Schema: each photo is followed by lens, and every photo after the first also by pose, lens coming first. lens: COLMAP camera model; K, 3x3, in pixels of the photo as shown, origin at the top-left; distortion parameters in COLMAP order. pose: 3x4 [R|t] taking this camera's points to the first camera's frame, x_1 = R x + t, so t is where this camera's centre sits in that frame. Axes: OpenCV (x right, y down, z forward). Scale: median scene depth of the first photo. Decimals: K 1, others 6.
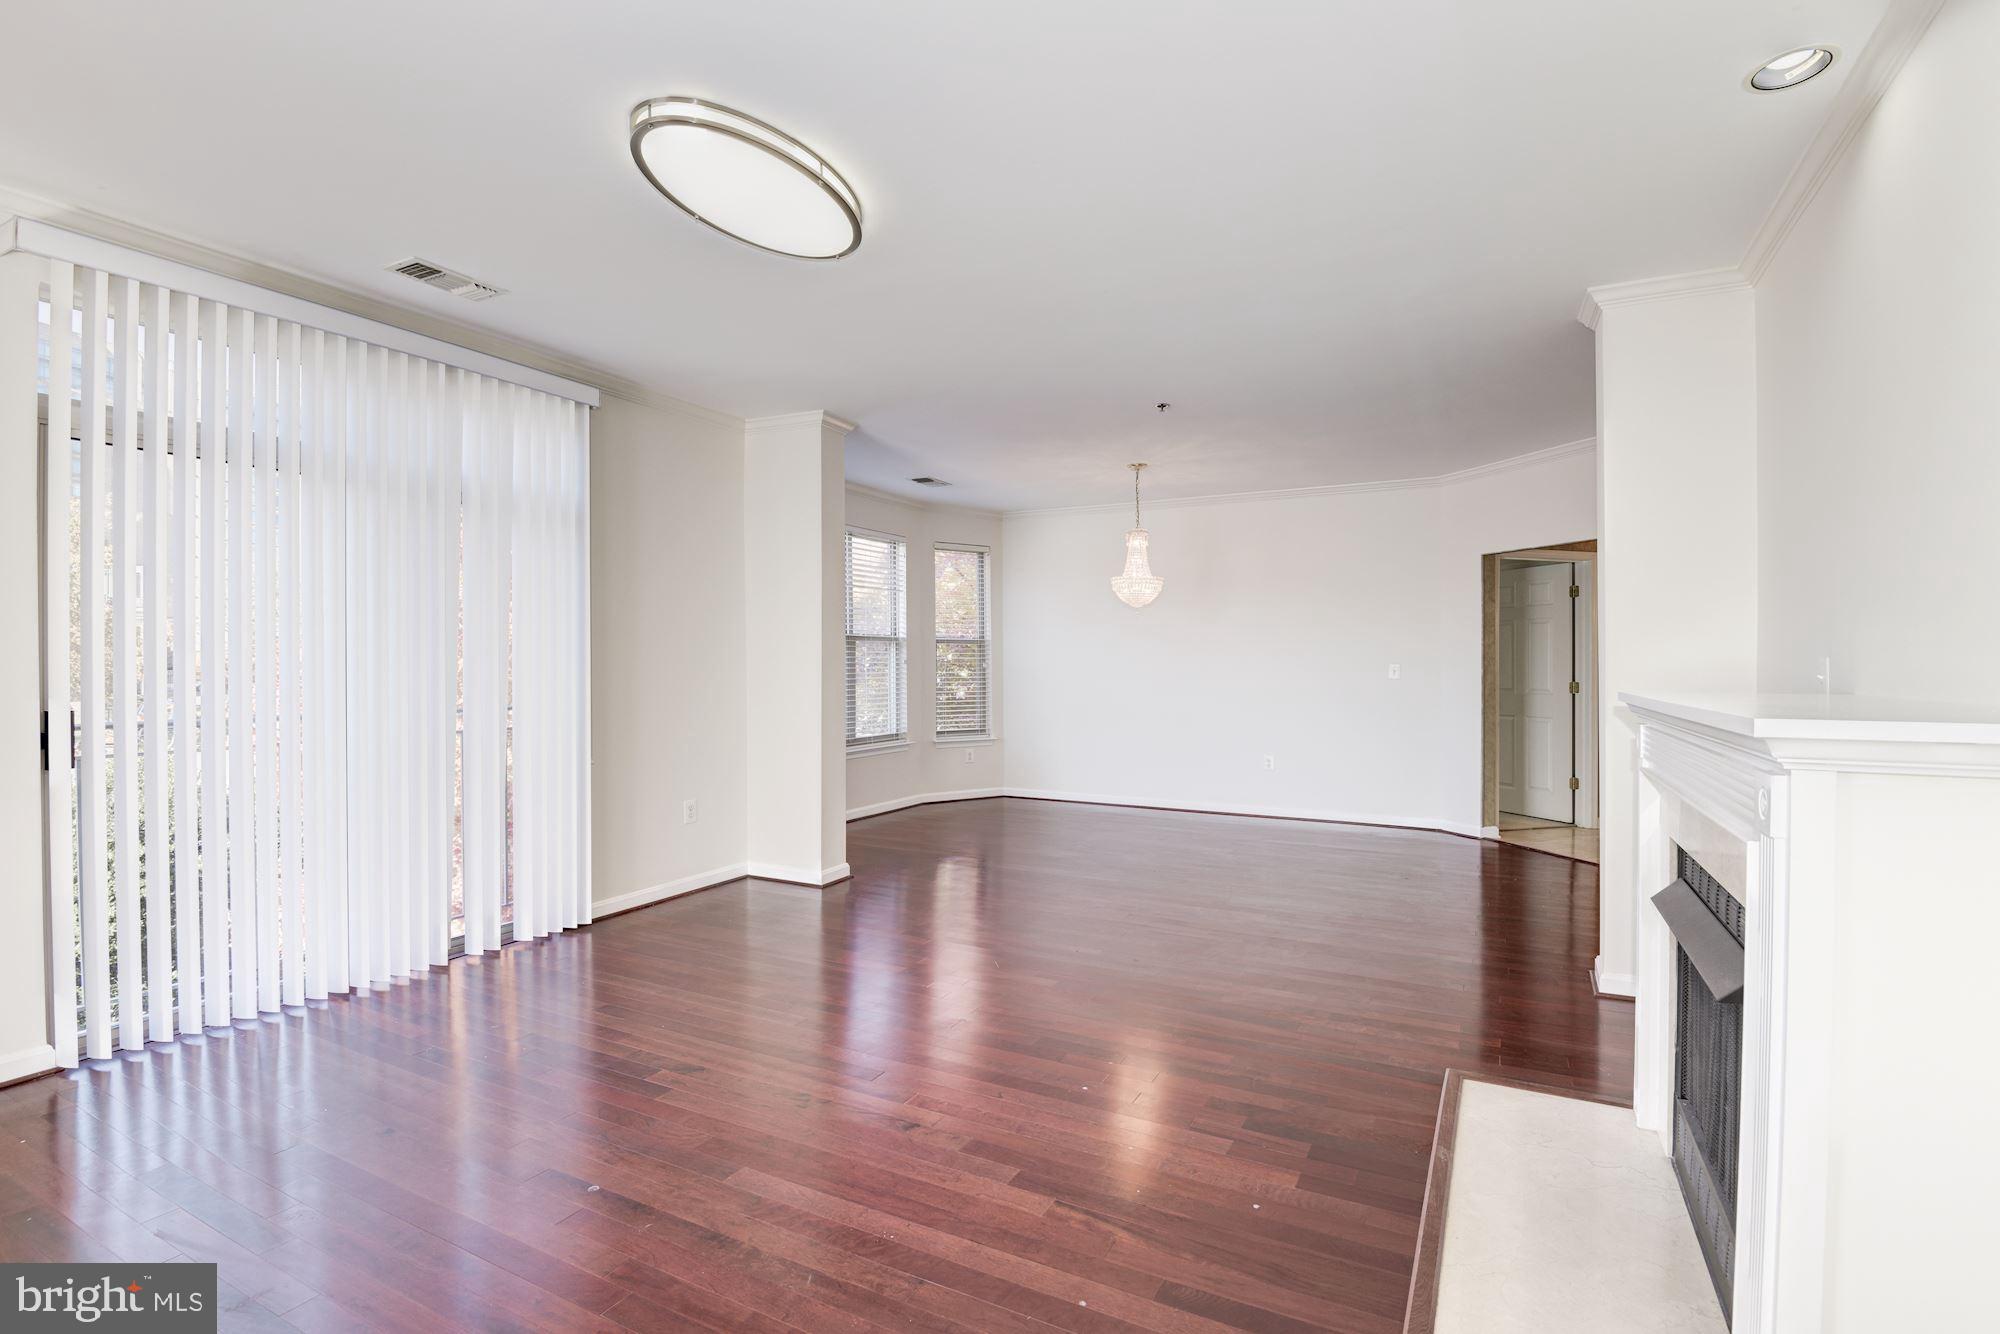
lens RADIAL K [[930.4, 0, 993.9], [0, 930.4, 674.6], [0, 0, 1]] dist [0.014249, -0.025142]
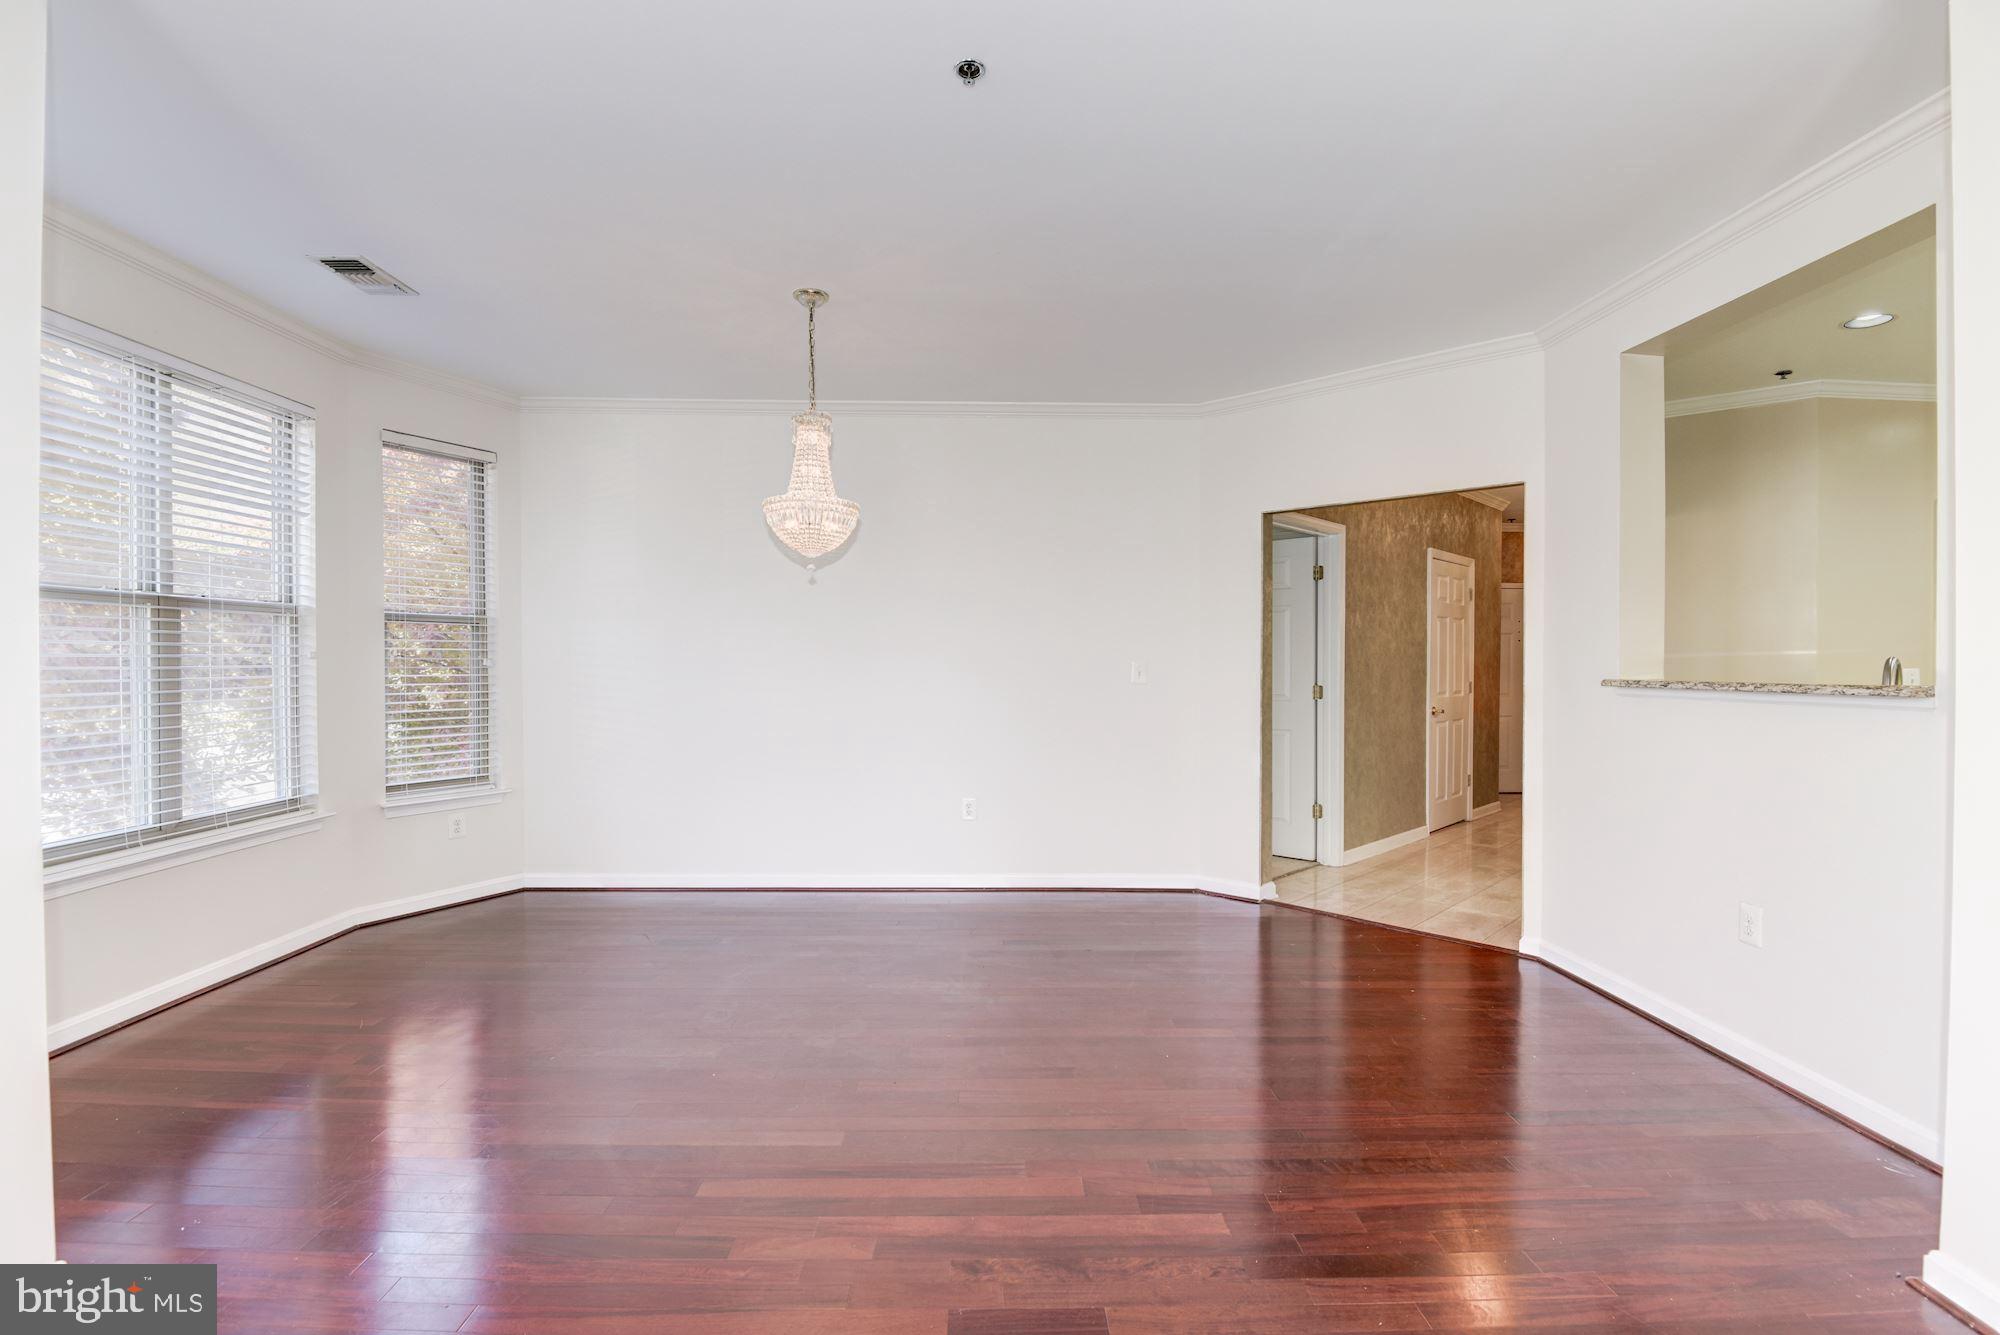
lens RADIAL K [[930.1, 0, 974.0], [0, 930.1, 677.8], [0, 0, 1]] dist [-0.001197, -0.025713]
pose [[0.882112, -0.004241, 0.471020, -0.014819], [0.001778, 0.999982, 0.005674, -0.003400], [-0.471036, -0.004168, 0.882104, 0.387023]]
